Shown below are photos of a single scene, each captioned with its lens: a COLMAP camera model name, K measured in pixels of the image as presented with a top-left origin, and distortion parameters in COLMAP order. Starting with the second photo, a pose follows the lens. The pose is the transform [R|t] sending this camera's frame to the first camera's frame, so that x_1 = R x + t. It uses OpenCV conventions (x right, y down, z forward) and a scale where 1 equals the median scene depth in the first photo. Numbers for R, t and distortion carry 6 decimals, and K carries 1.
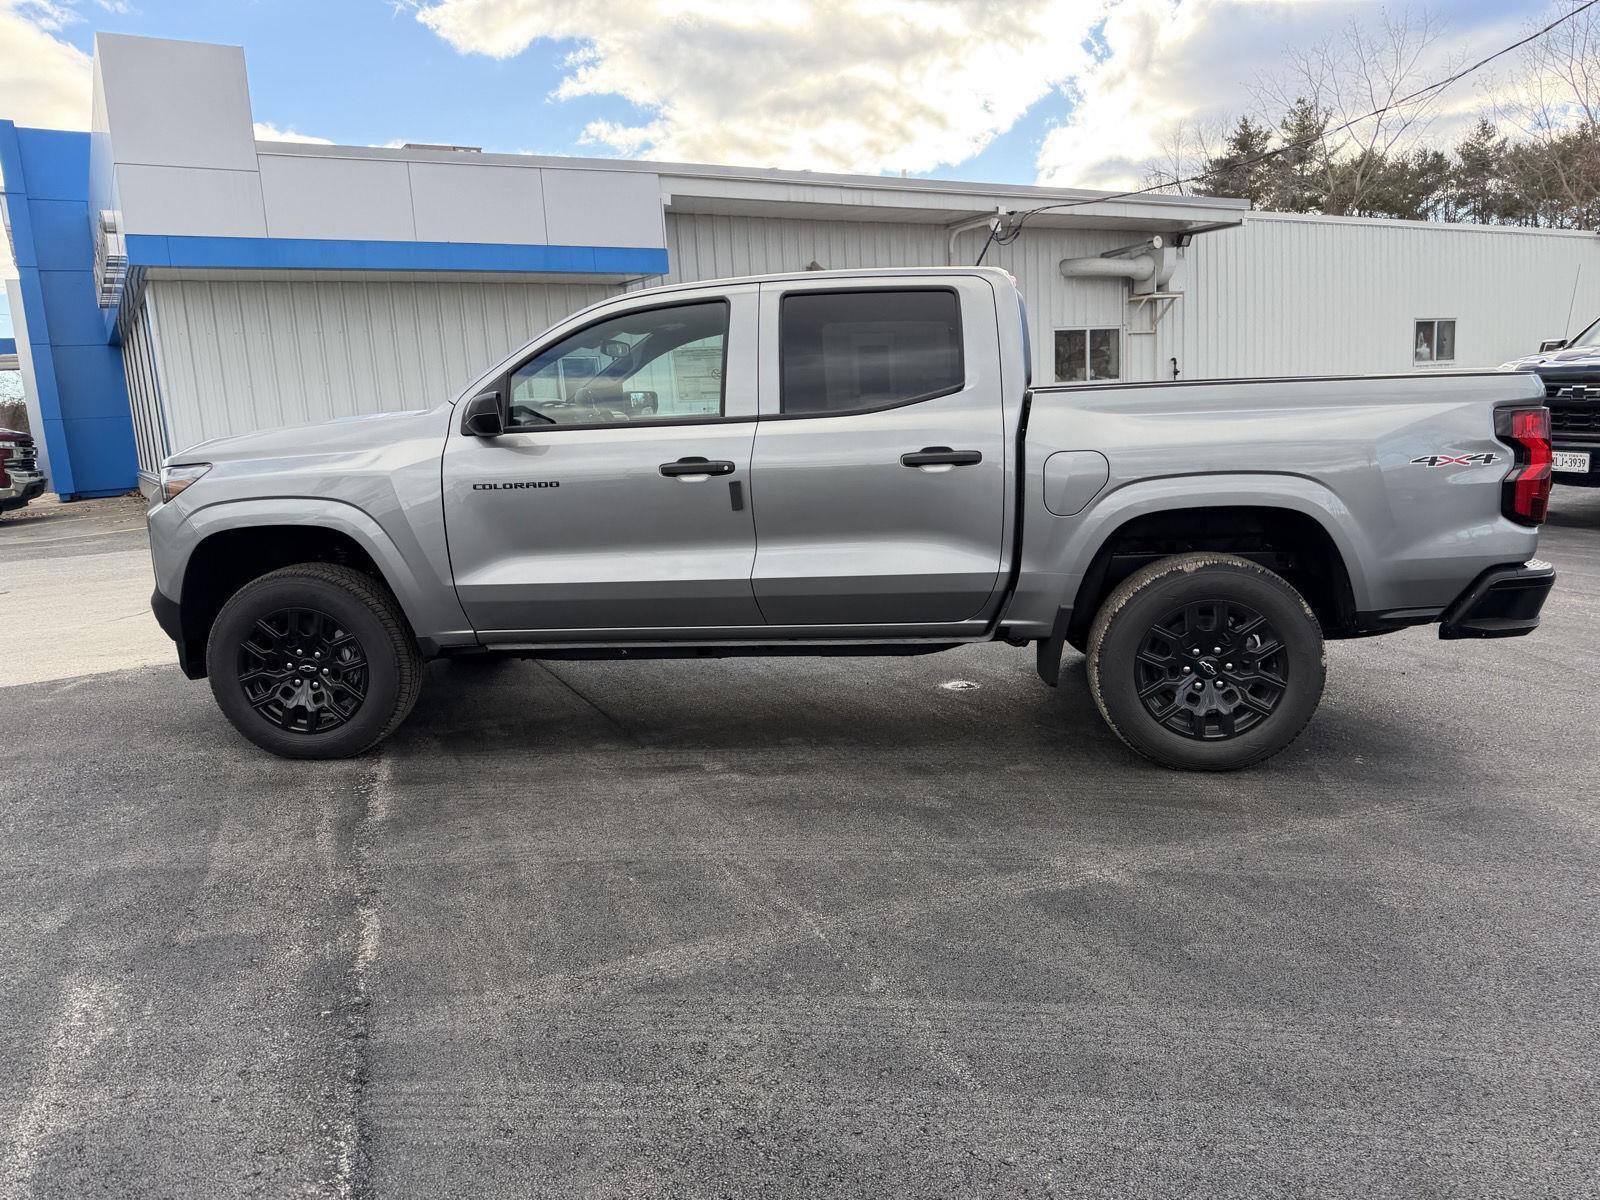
lens RADIAL K [[1105.8, 0, 865.8], [0, 1105.8, 601.7], [0, 0, 1]] dist [0.067037, -0.099885]
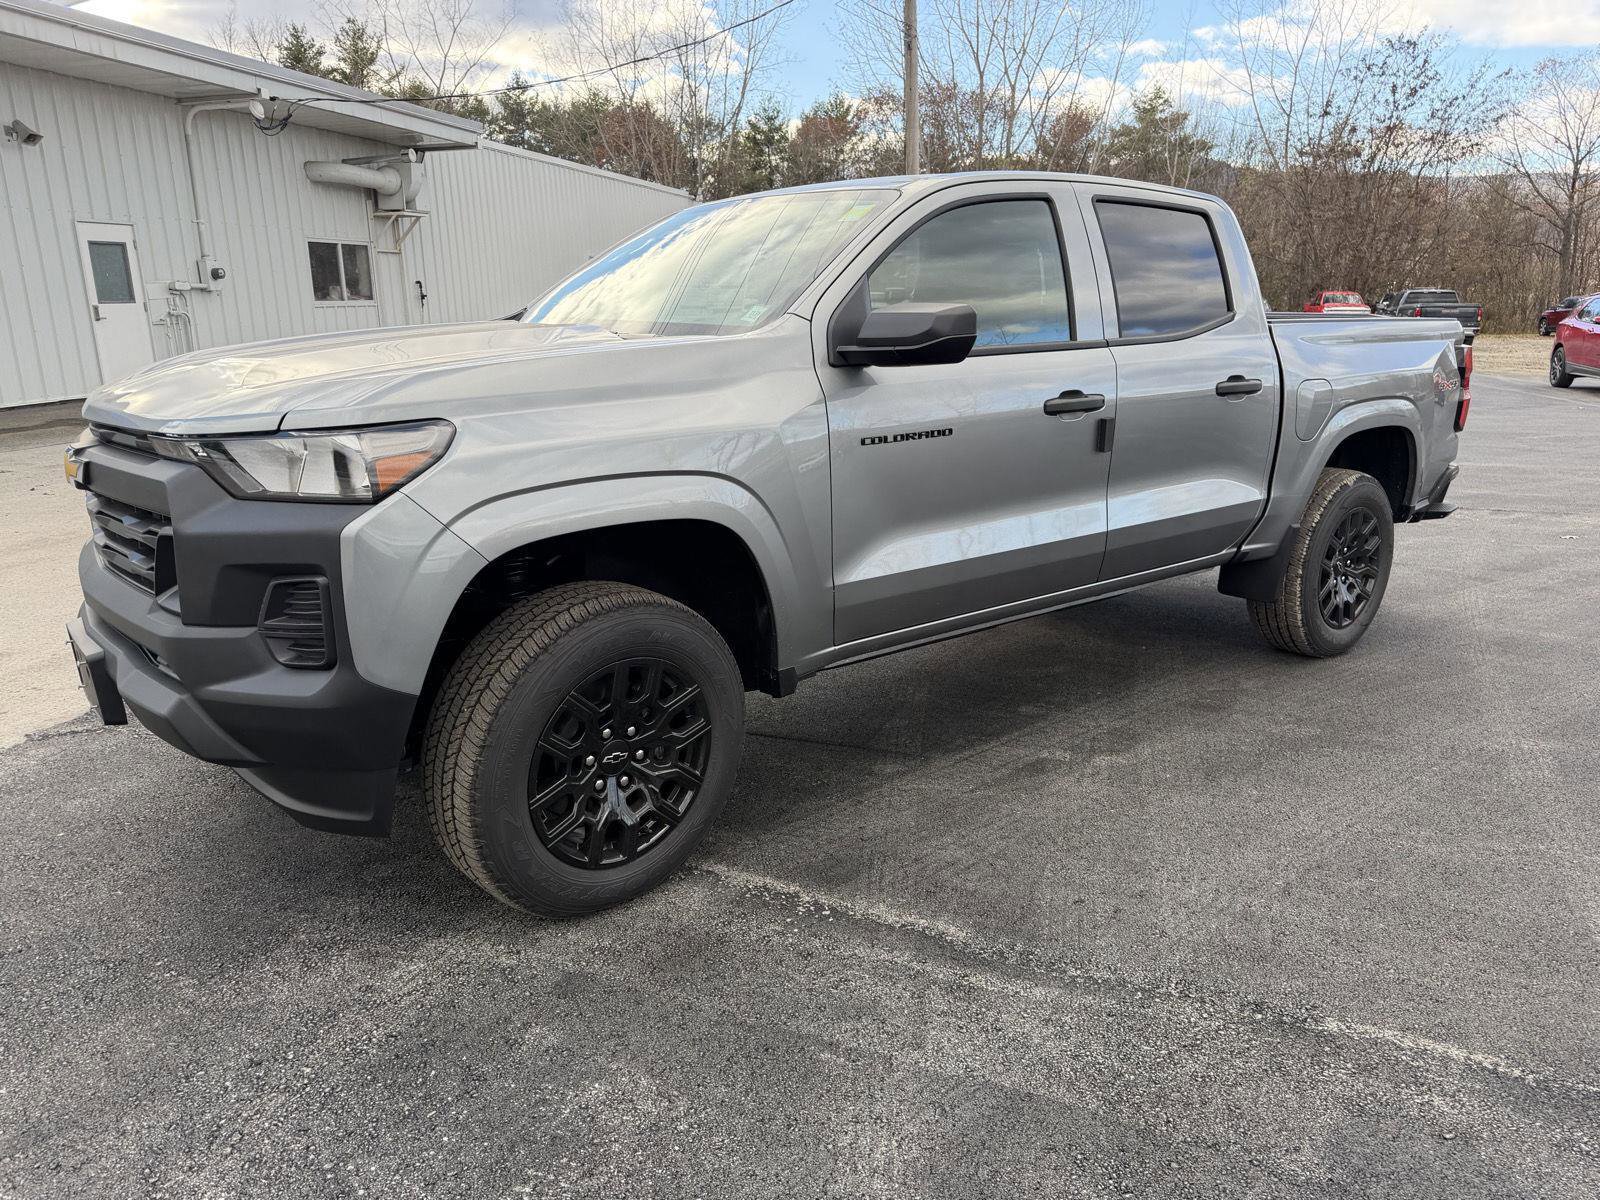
lens RADIAL K [[1078.4, 0, 800.0], [0, 1078.4, 600.0], [0, 0, 1]] dist [0.003336, -0.001682]
pose [[0.733322, -0.143599, 0.664544, -0.816416], [0.097646, 0.989552, 0.106078, -0.077752], [-0.672833, -0.012899, 0.739682, 0.514799]]
